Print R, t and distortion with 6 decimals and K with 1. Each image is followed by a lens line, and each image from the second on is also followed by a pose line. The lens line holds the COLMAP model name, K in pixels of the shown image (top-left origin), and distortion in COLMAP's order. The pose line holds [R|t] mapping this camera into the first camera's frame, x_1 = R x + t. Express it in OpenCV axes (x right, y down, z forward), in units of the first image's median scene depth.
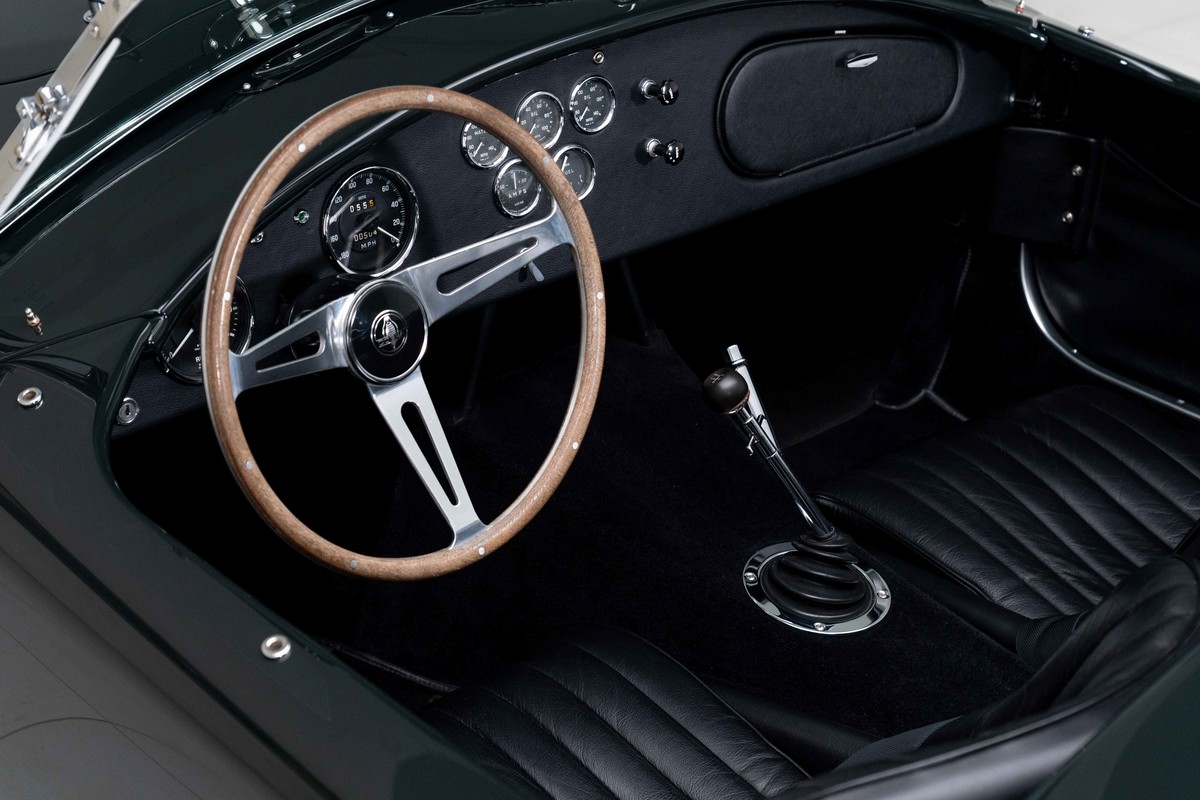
lens RADIAL K [[2218.3, 0, 587.7], [0, 2218.3, 409.9], [0, 0, 1]] dist [-0.020380, 0.000000]
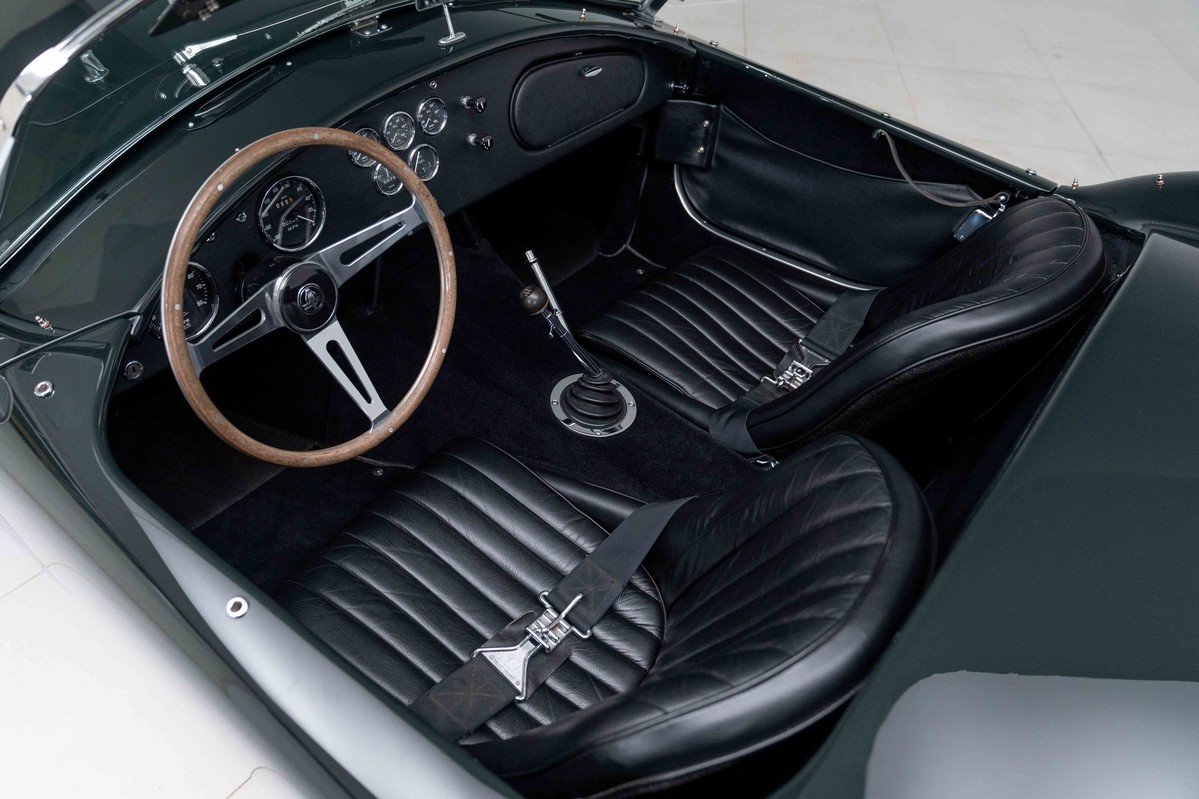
lens RADIAL K [[872.0, 0, 582.0], [0, 872.0, 398.1], [0, 0, 1]] dist [-0.033411, 0.019216]
pose [[0.985618, -0.098118, 0.137589, 0.002623], [0.061602, 0.966764, 0.248137, -0.097450], [-0.157363, -0.236092, 0.958904, 0.375893]]
